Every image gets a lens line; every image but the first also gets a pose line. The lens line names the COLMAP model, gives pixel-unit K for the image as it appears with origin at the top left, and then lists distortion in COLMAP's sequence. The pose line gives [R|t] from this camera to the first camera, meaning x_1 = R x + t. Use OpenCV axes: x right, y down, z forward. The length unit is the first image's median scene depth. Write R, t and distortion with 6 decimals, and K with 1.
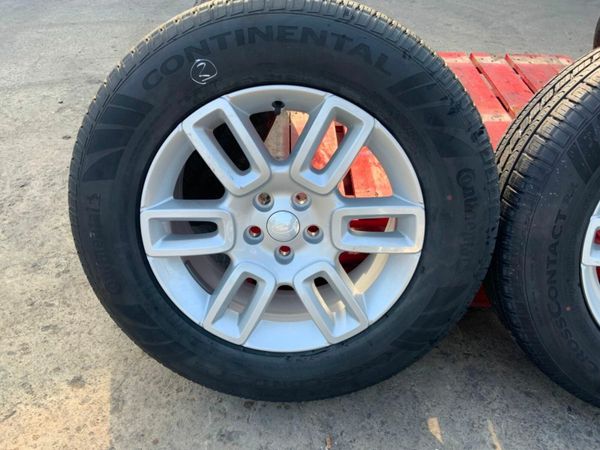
lens RADIAL K [[503.8, 0, 302.5], [0, 503.8, 225.7], [0, 0, 1]] dist [0.037662, -0.075078]
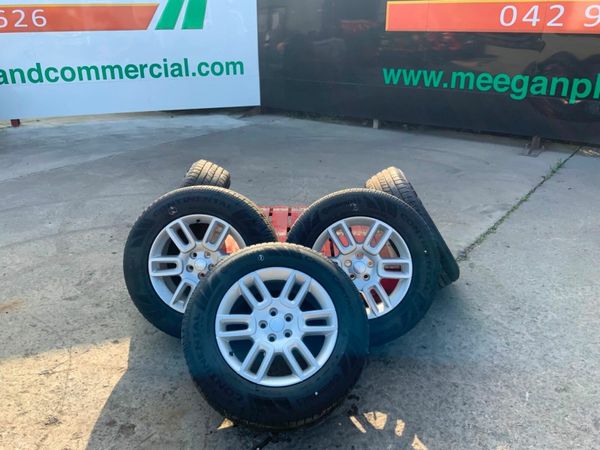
lens RADIAL K [[503.8, 0, 303.3], [0, 503.8, 219.0], [0, 0, 1]] dist [0.037662, -0.075078]
pose [[0.999426, -0.021003, -0.026590, 0.496967], [0.011552, 0.948912, -0.315329, 0.529479], [0.031854, 0.314841, 0.948610, -1.375950]]
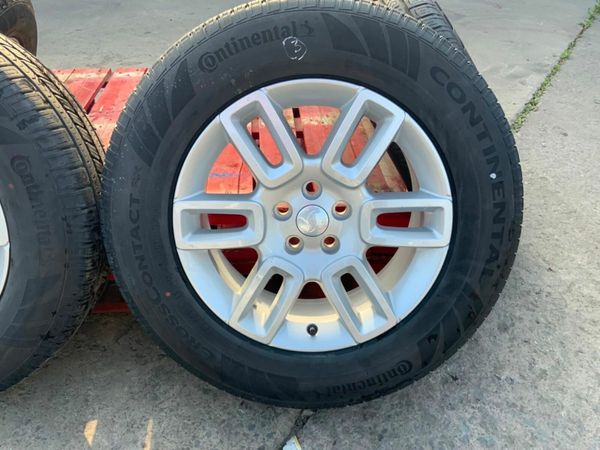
lens RADIAL K [[503.8, 0, 298.9], [0, 503.8, 223.4], [0, 0, 1]] dist [0.037662, -0.075078]
pose [[0.998312, -0.048394, 0.032118, 0.634458], [0.050510, 0.996357, -0.068707, 0.089037], [-0.028676, 0.070213, 0.997120, -0.005841]]
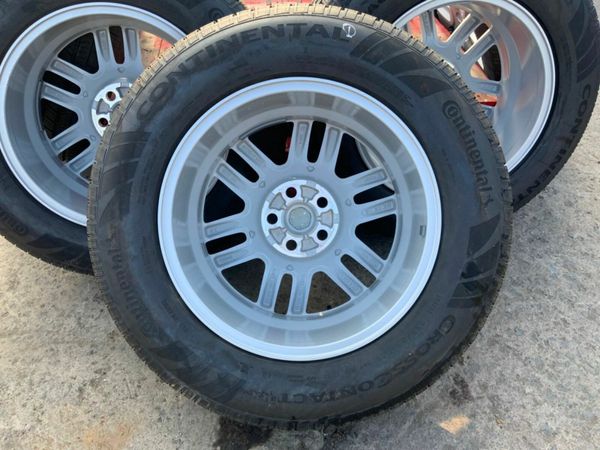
lens RADIAL K [[503.8, 0, 298.3], [0, 503.8, 229.2], [0, 0, 1]] dist [0.037662, -0.075078]
pose [[0.995333, -0.084837, 0.045983, 0.278837], [0.083557, 0.996079, 0.029067, 0.239387], [-0.048269, -0.025090, 0.998519, -0.256415]]
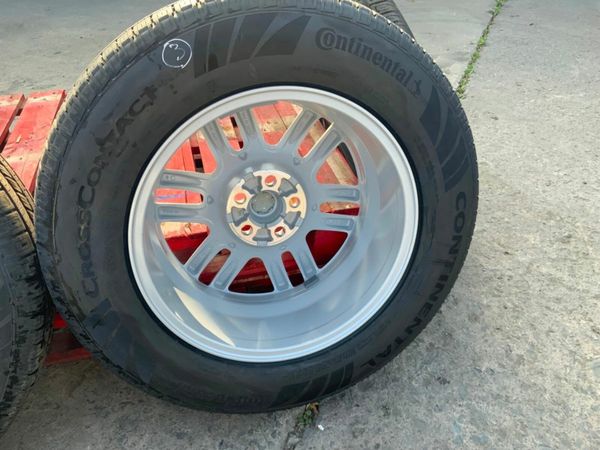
lens RADIAL K [[503.8, 0, 298.0], [0, 503.8, 225.8], [0, 0, 1]] dist [0.037662, -0.075078]
pose [[0.973852, -0.167878, 0.153065, 0.597488], [0.178936, 0.981937, -0.061493, 0.064330], [-0.139977, 0.087274, 0.986301, 0.060462]]
